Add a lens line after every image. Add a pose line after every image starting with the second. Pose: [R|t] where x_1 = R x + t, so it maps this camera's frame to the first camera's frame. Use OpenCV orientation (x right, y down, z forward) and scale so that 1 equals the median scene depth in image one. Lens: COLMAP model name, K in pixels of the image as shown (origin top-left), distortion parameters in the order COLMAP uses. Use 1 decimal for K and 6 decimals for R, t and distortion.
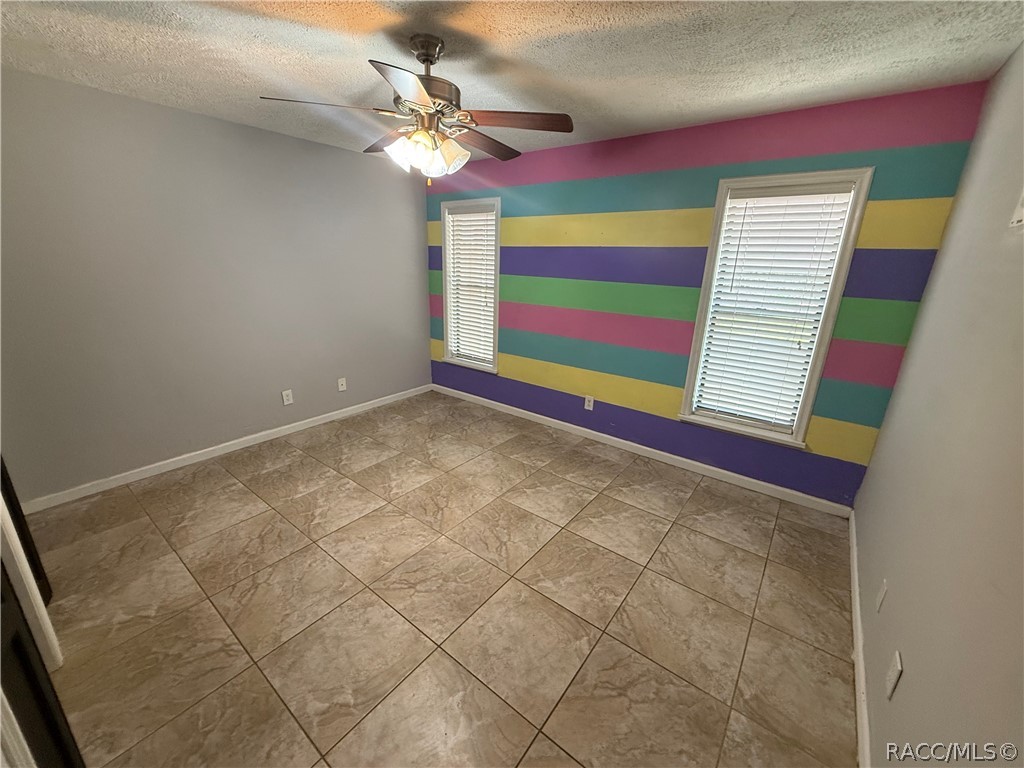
lens RADIAL K [[409.3, 0, 510.9], [0, 409.3, 383.0], [0, 0, 1]] dist [0.001978, -0.000170]
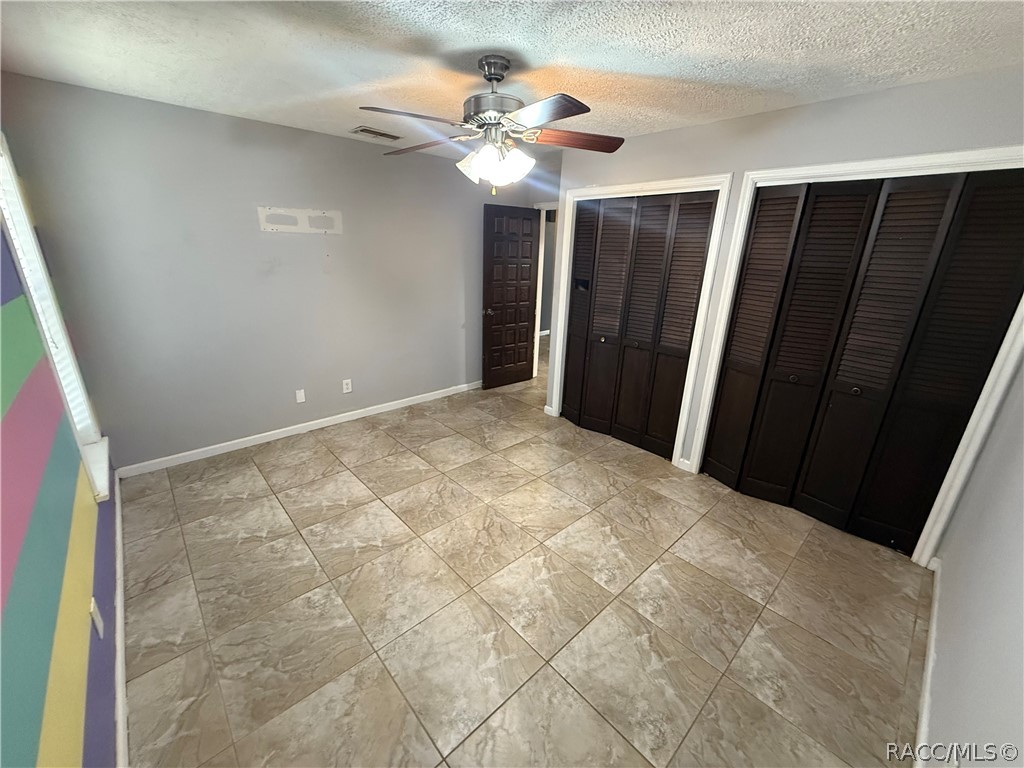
lens RADIAL K [[409.3, 0, 509.5], [0, 409.3, 385.0], [0, 0, 1]] dist [0.001978, -0.000170]
pose [[-0.983813, -0.105268, 0.145022, -0.336830], [-0.001054, 0.812658, 0.582740, -0.524220], [-0.179198, 0.573154, -0.799614, 1.600131]]
